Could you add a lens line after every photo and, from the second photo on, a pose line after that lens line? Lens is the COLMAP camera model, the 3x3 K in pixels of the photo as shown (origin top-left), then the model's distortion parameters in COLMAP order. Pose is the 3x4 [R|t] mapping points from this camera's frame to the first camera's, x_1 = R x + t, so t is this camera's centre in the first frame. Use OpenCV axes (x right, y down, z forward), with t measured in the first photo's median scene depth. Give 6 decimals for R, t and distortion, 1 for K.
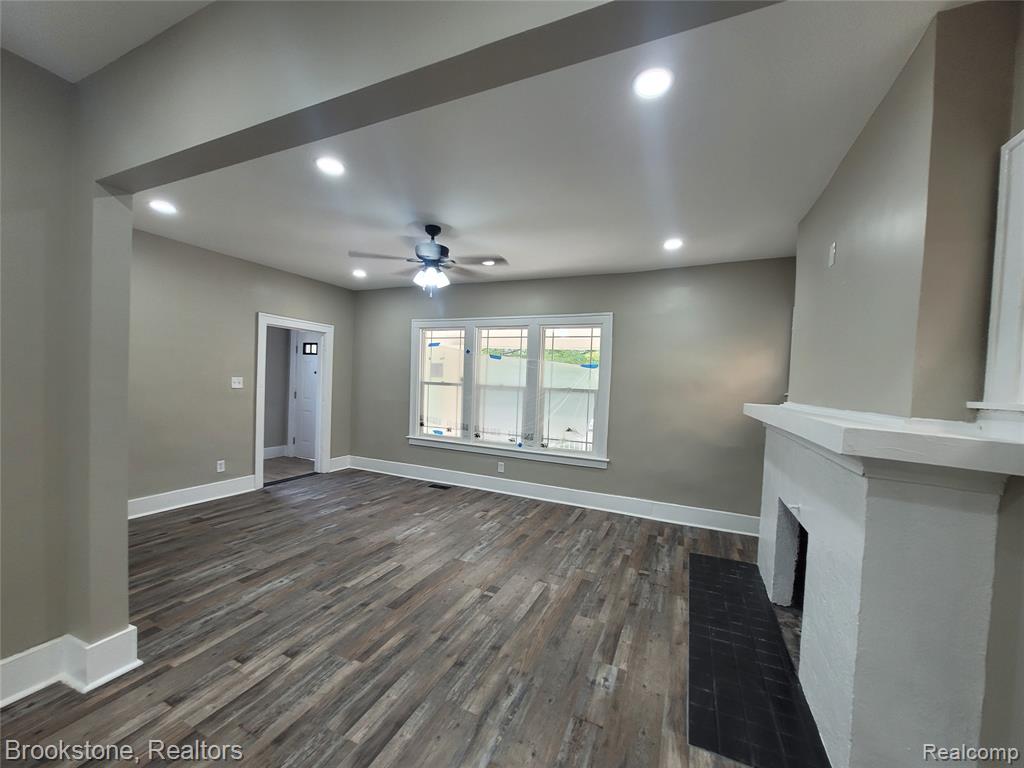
lens RADIAL K [[398.0, 0, 511.7], [0, 398.0, 391.5], [0, 0, 1]] dist [0.002743, 0.000774]
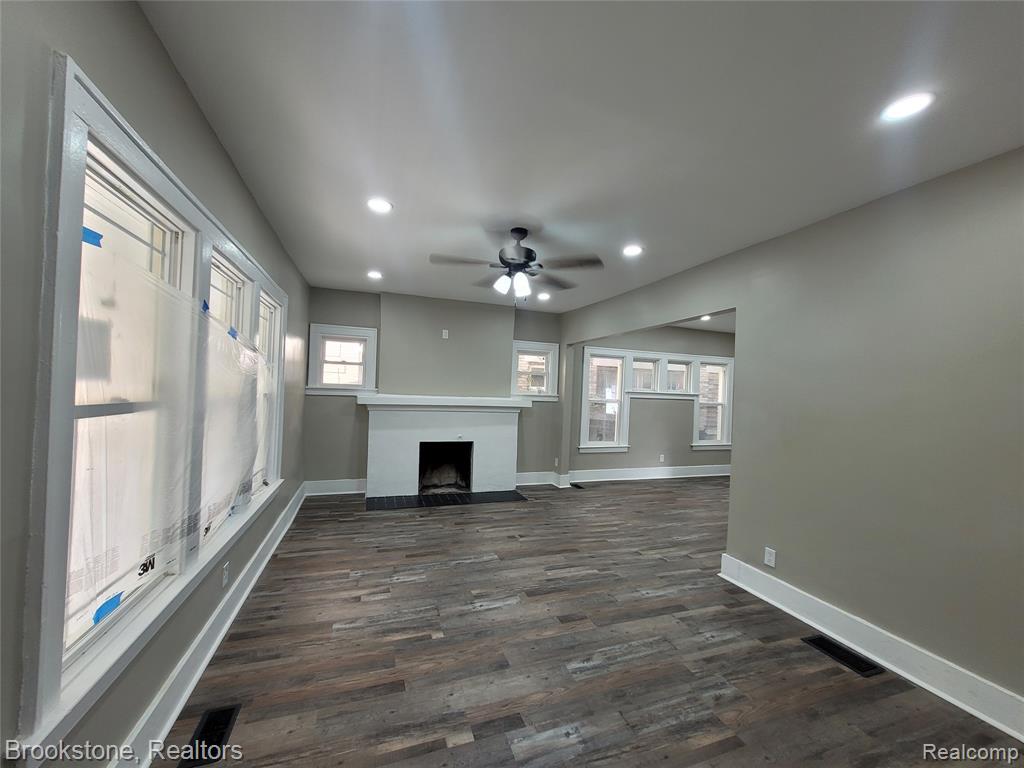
lens RADIAL K [[398.0, 0, 510.8], [0, 398.0, 387.1], [0, 0, 1]] dist [0.002743, 0.000774]
pose [[-0.689197, -0.058731, 0.722189, -1.019120], [-0.044697, 0.998257, 0.038527, -0.104316], [-0.723194, -0.005727, -0.690622, 1.922819]]
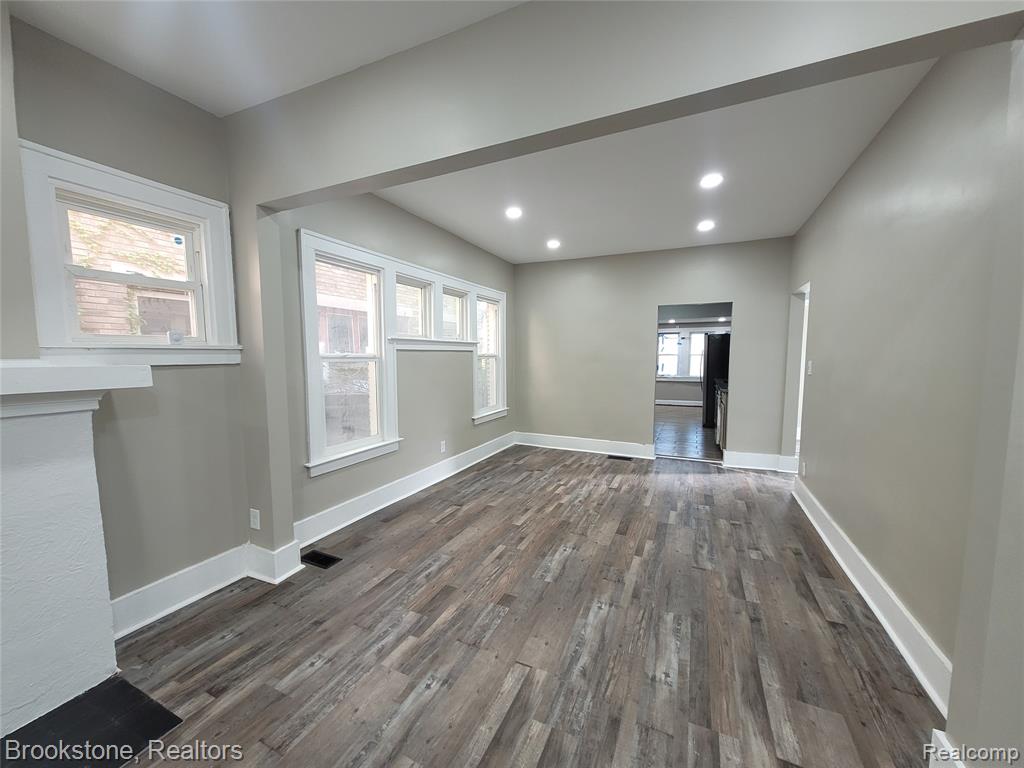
lens RADIAL K [[398.0, 0, 511.3], [0, 398.0, 394.7], [0, 0, 1]] dist [0.002743, 0.000774]
pose [[-0.999141, -0.040239, 0.009894, -0.170331], [-0.038663, 0.991177, 0.126783, -0.013481], [-0.014908, 0.126292, -0.991881, 1.023943]]
